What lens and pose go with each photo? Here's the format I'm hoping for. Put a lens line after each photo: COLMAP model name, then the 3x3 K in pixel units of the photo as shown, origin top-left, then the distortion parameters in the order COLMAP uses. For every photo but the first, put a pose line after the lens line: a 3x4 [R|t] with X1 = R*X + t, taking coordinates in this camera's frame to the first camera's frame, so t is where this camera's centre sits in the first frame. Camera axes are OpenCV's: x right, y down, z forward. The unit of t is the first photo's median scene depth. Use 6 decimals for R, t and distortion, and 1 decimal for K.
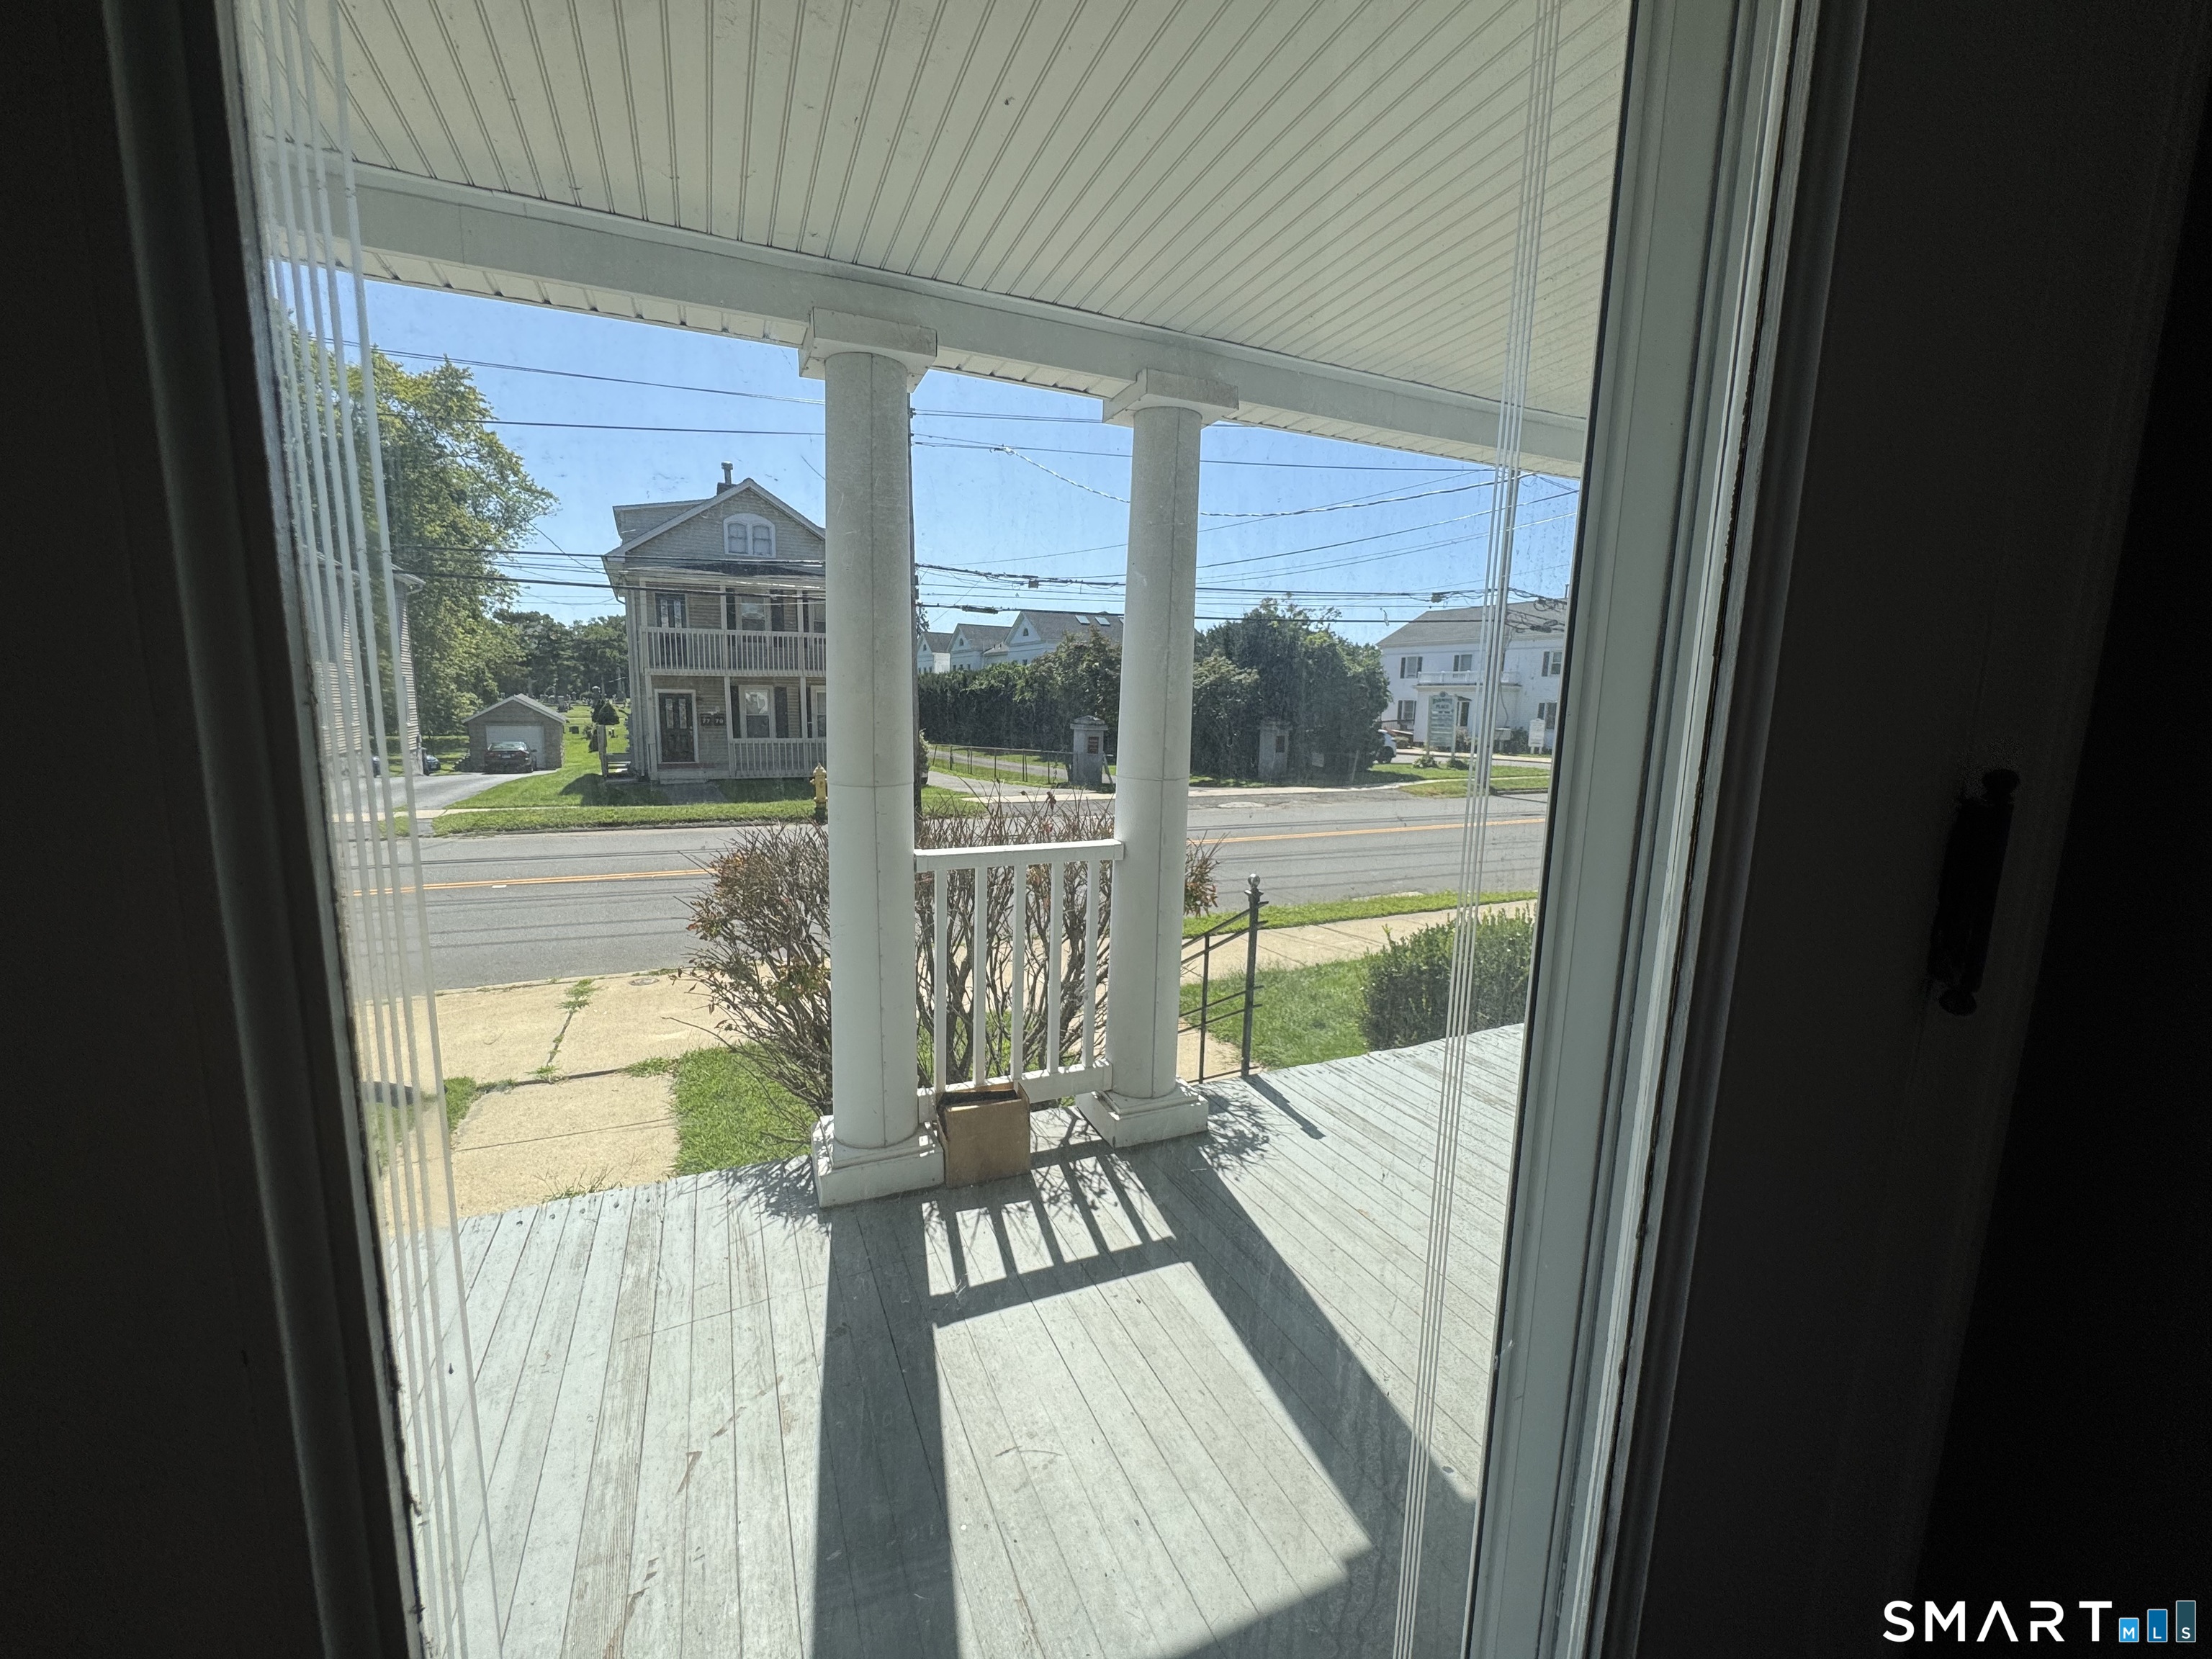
lens RADIAL K [[895.6, 0, 1100.9], [0, 895.6, 827.7], [0, 0, 1]] dist [-0.003085, 0.000682]
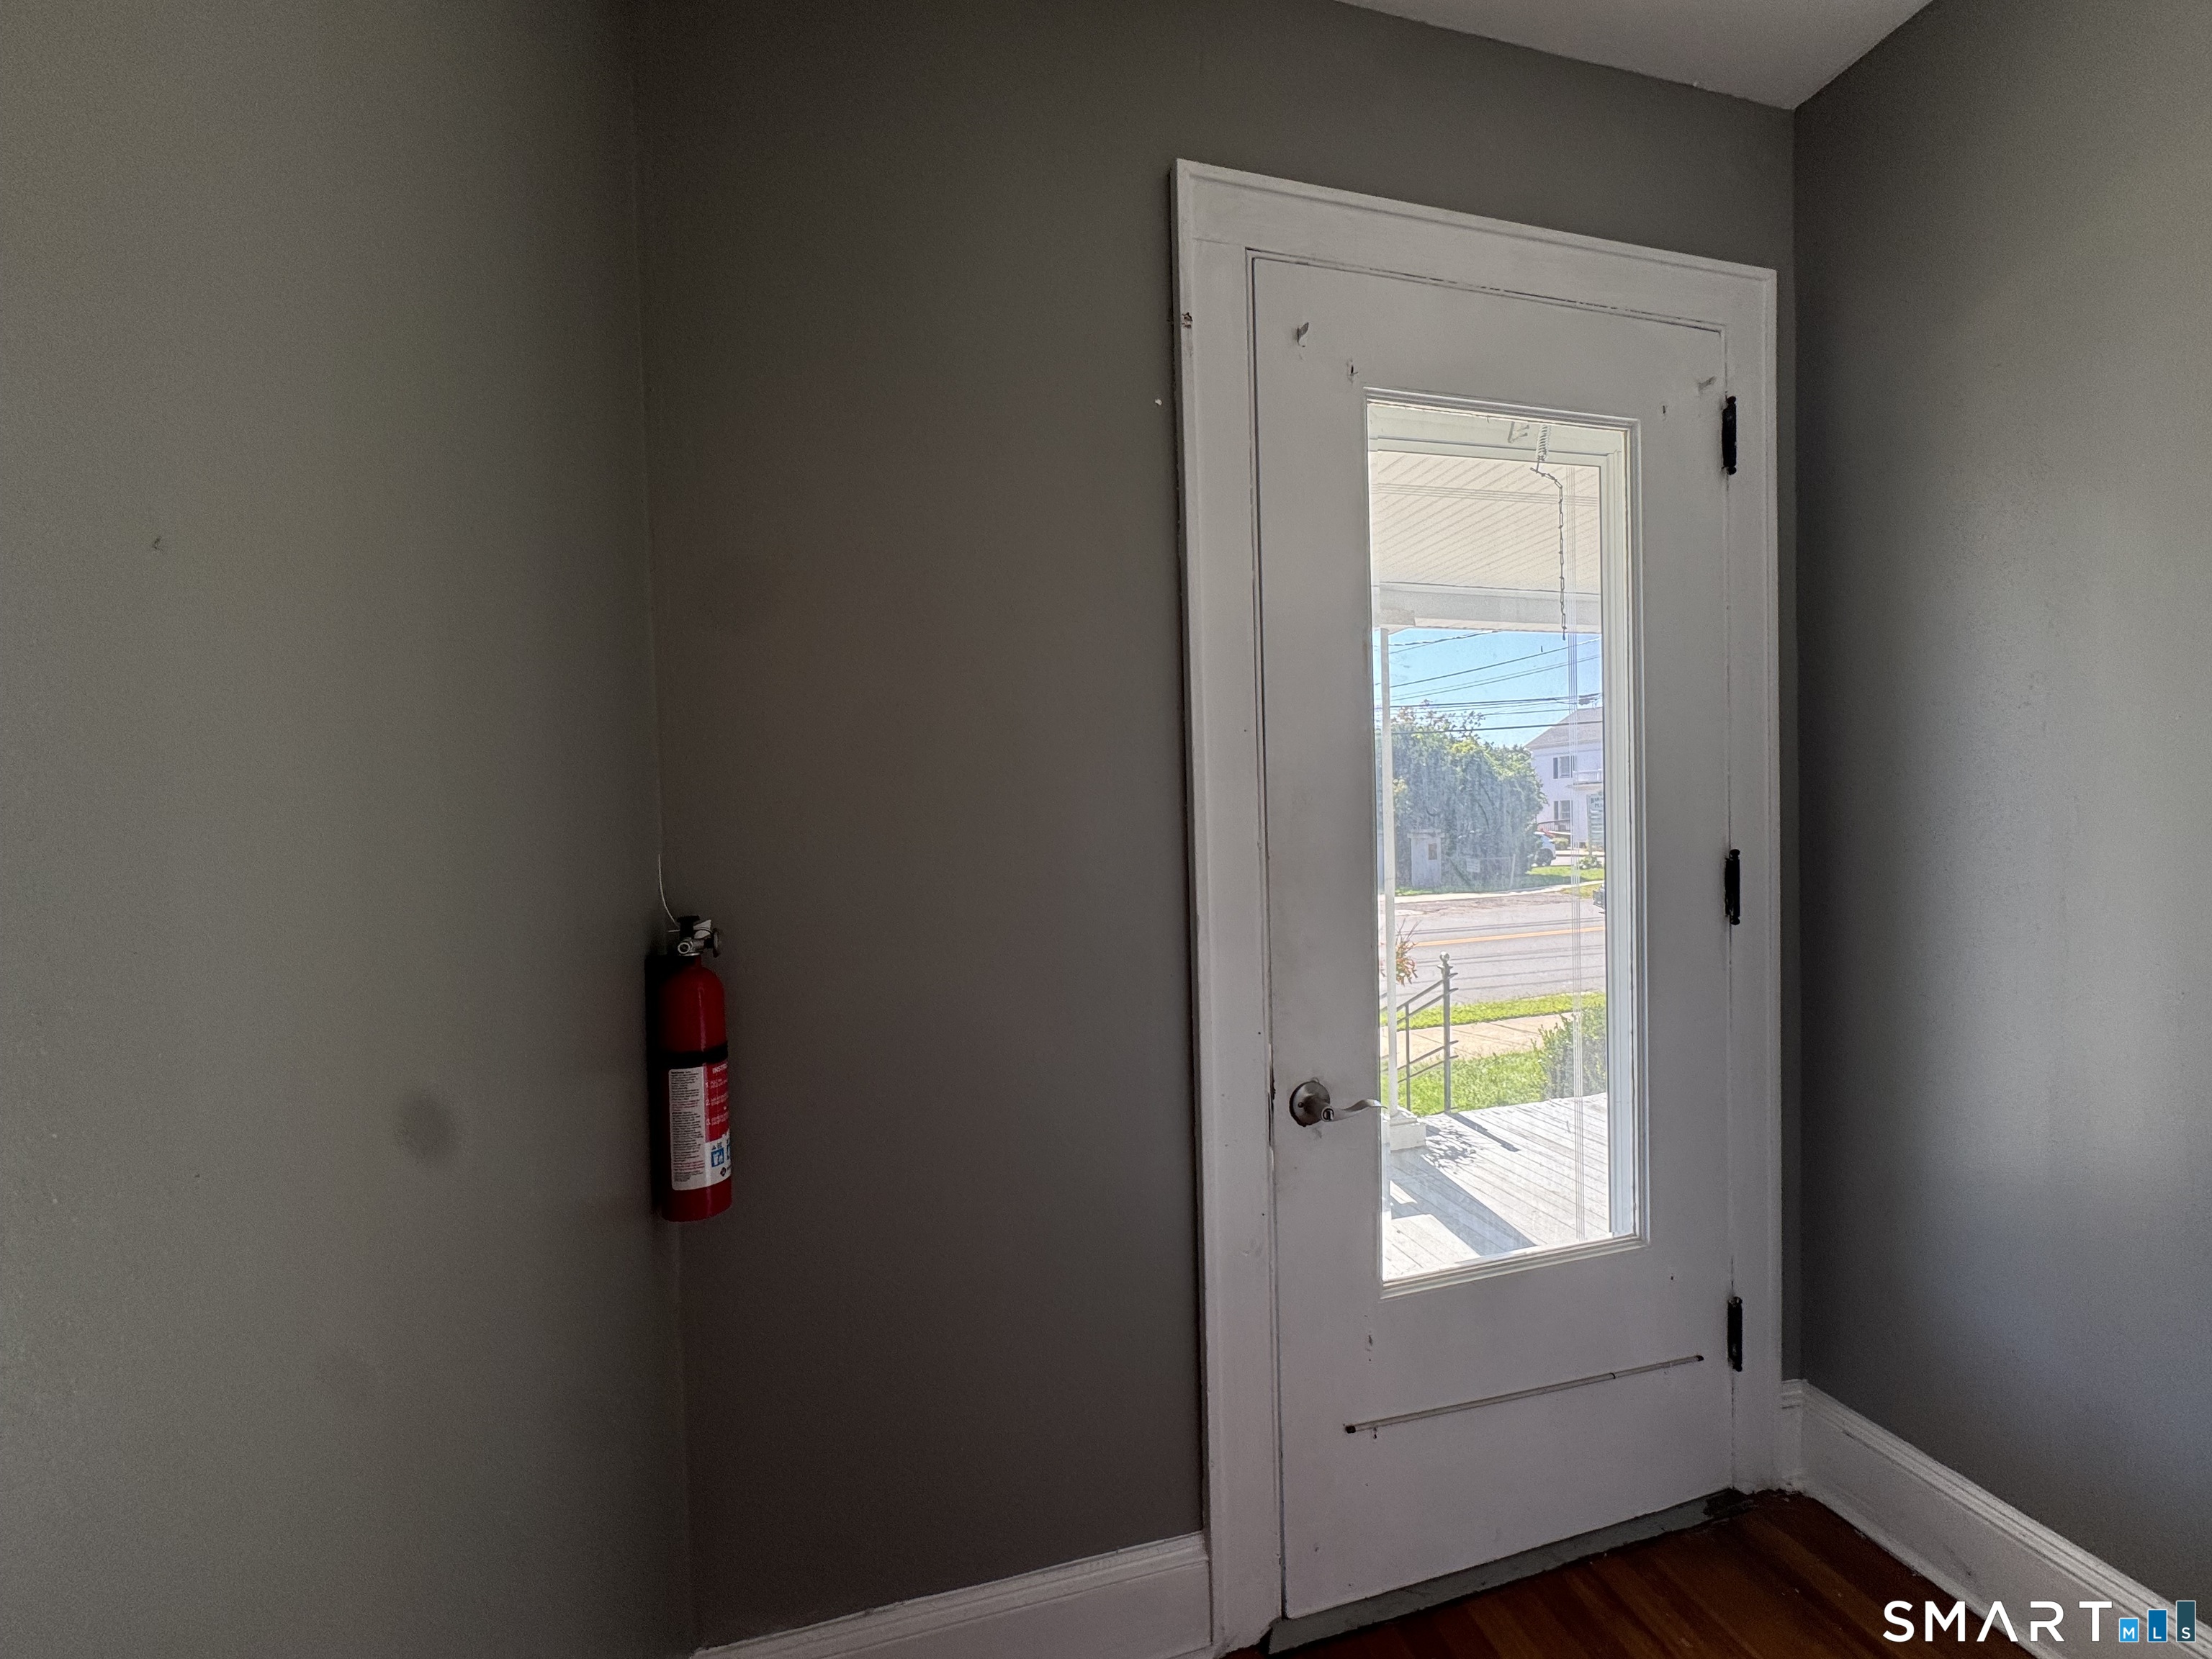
lens RADIAL K [[895.6, 0, 1117.1], [0, 895.6, 842.8], [0, 0, 1]] dist [-0.003085, 0.000682]
pose [[0.989405, -0.048740, -0.136752, -0.041904], [0.032633, 0.992520, -0.117643, 0.011746], [0.141463, 0.111934, 0.983595, -0.133256]]
